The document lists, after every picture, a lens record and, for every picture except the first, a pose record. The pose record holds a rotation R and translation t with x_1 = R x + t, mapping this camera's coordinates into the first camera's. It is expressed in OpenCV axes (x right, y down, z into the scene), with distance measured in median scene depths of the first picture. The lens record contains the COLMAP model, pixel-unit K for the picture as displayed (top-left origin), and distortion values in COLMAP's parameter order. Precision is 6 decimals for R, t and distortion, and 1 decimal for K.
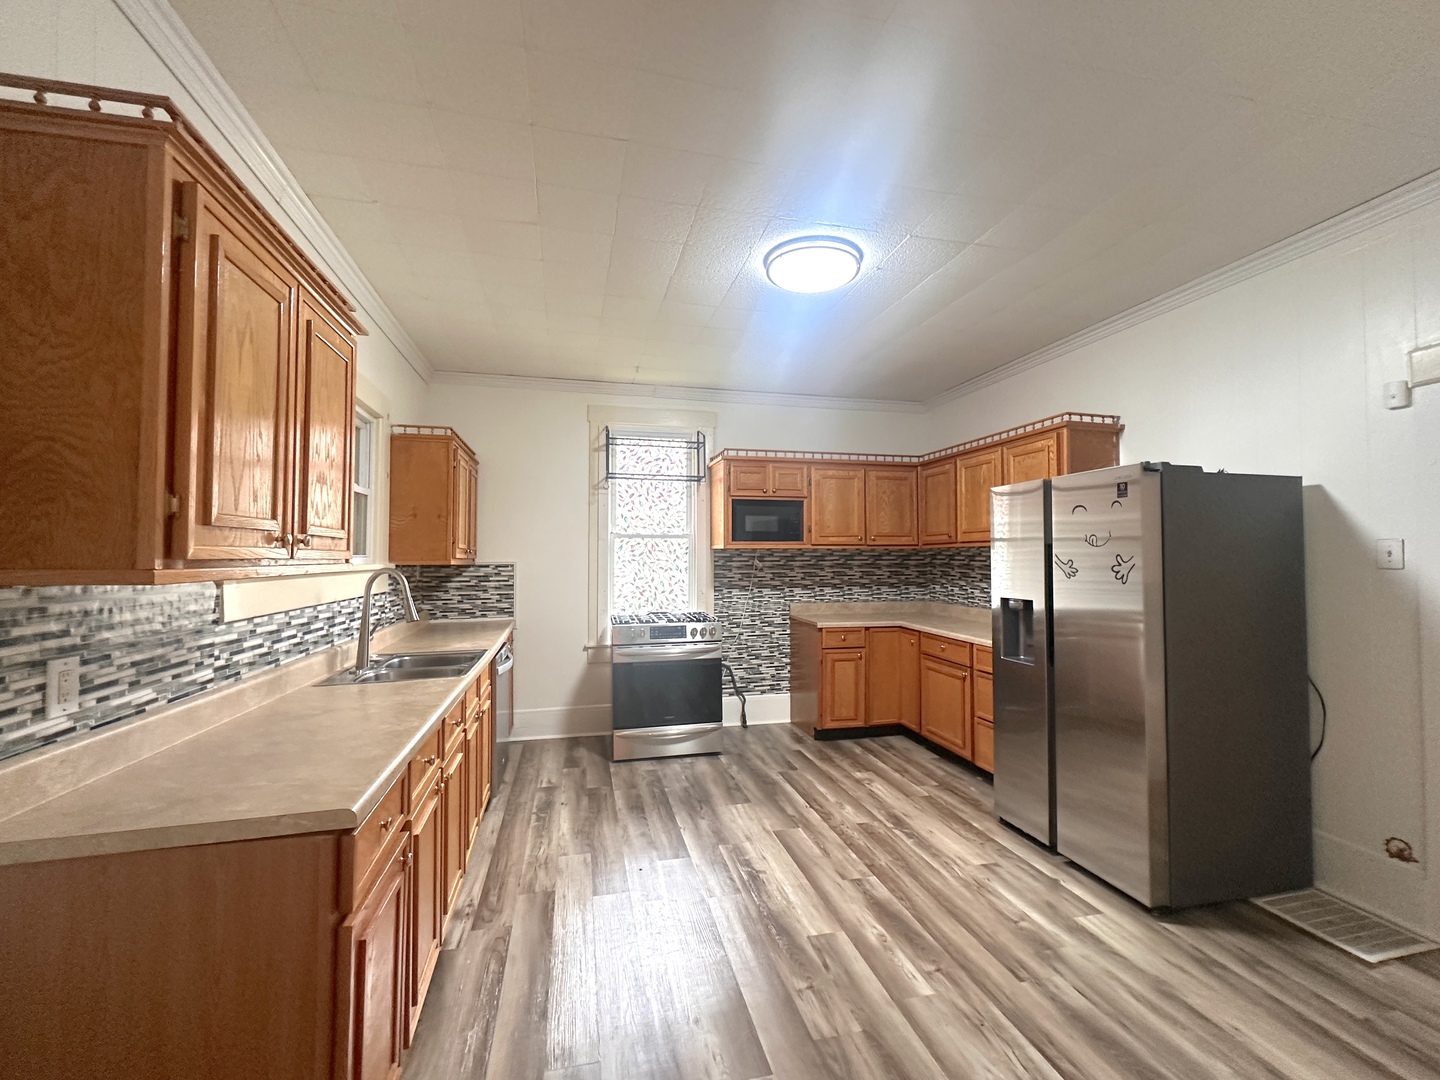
lens RADIAL K [[617.0, 0, 727.5], [0, 617.0, 539.4], [0, 0, 1]] dist [0.002767, 0.000839]
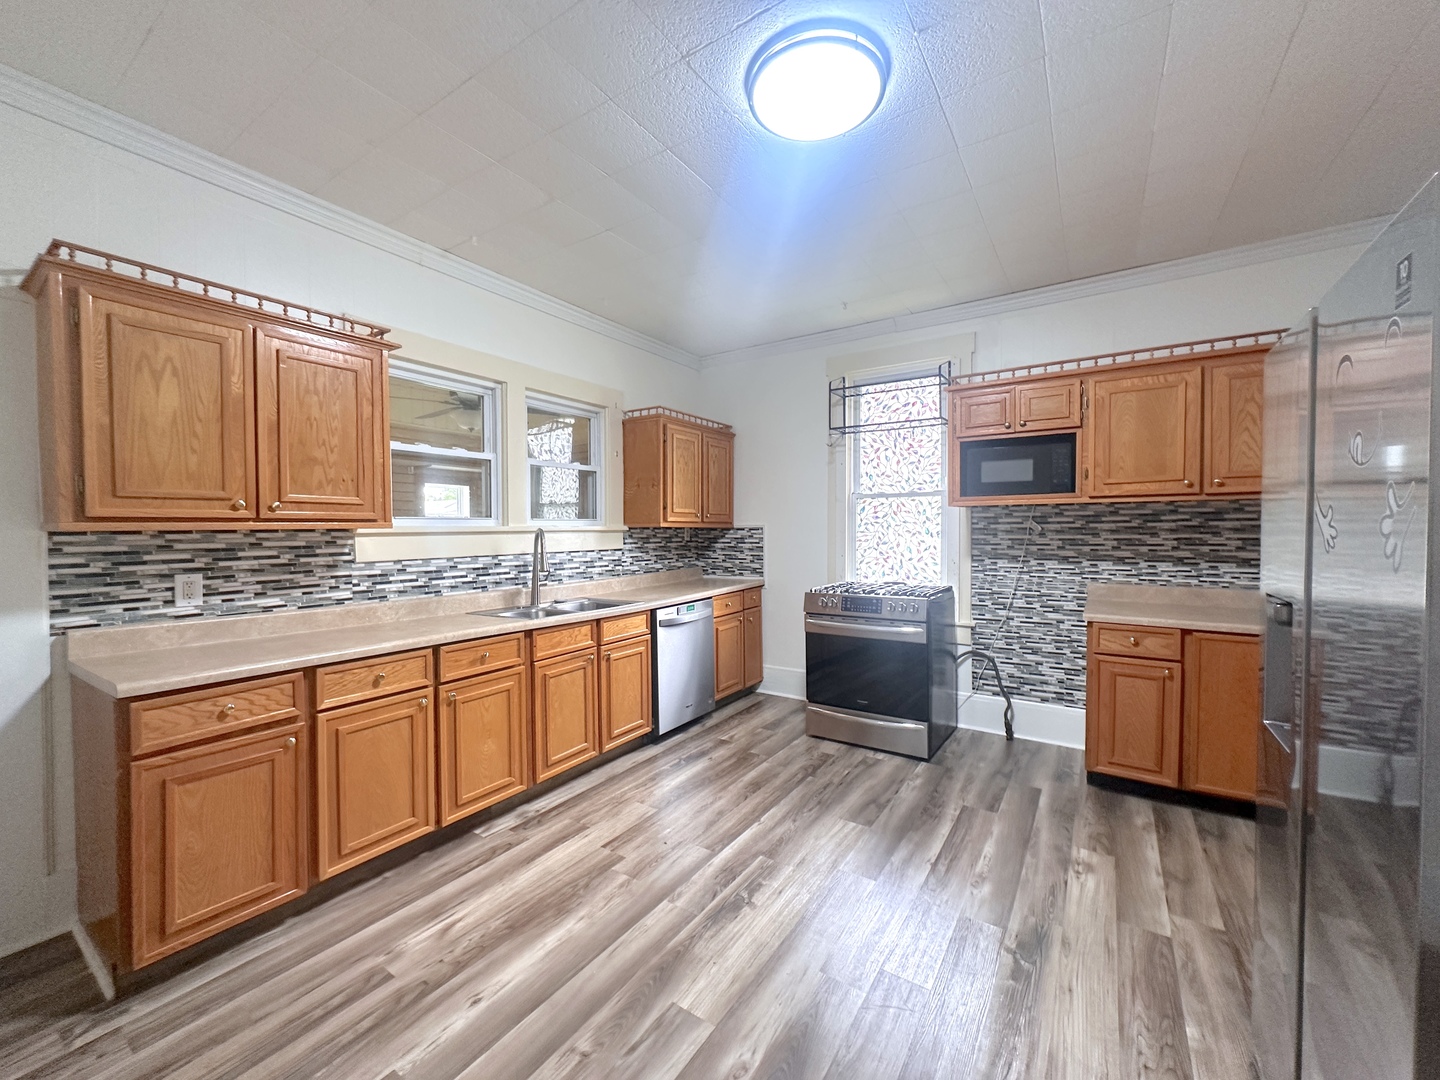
lens RADIAL K [[579.8, 0, 724.3], [0, 579.8, 540.1], [0, 0, 1]] dist [-0.002393, 0.000065]
pose [[0.674508, 0.013814, -0.738139, 0.343233], [0.027209, 0.998681, 0.043553, 0.017517], [0.737766, -0.049461, 0.673242, 0.289474]]
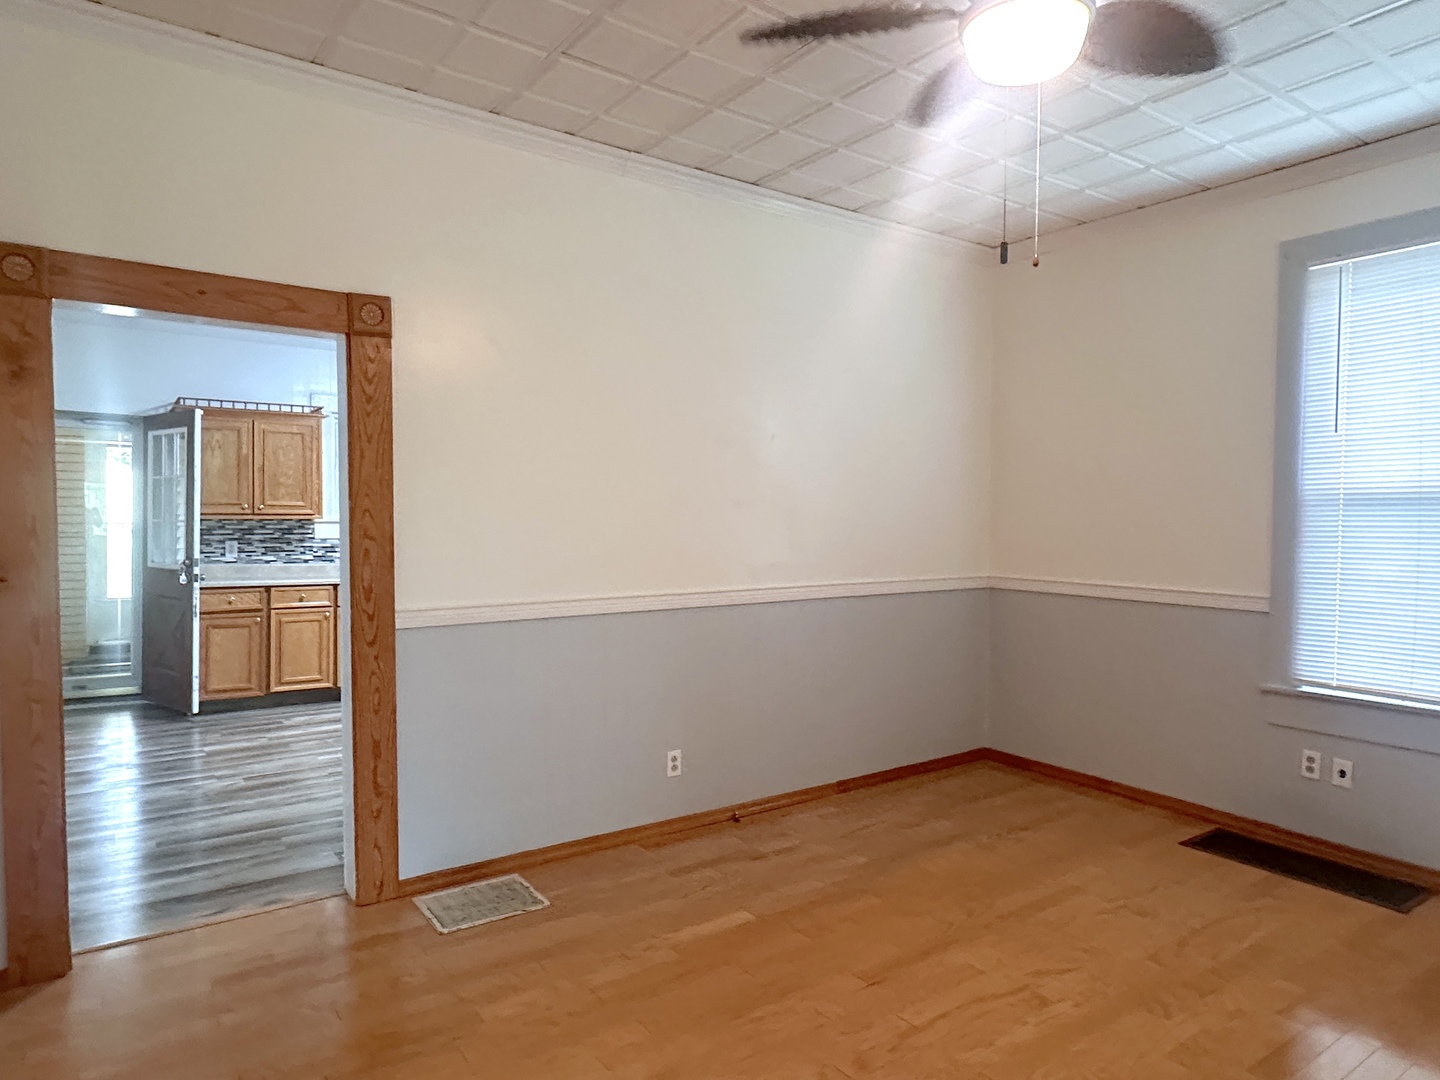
lens RADIAL K [[898.6, 0, 713.0], [0, 898.6, 538.2], [0, 0, 1]] dist [0.001353, 0.001779]
pose [[0.351098, 0.024544, -0.936017, 1.340782], [0.021840, 0.999170, 0.034393, 0.016197], [0.936084, -0.032518, 0.350270, 0.504434]]
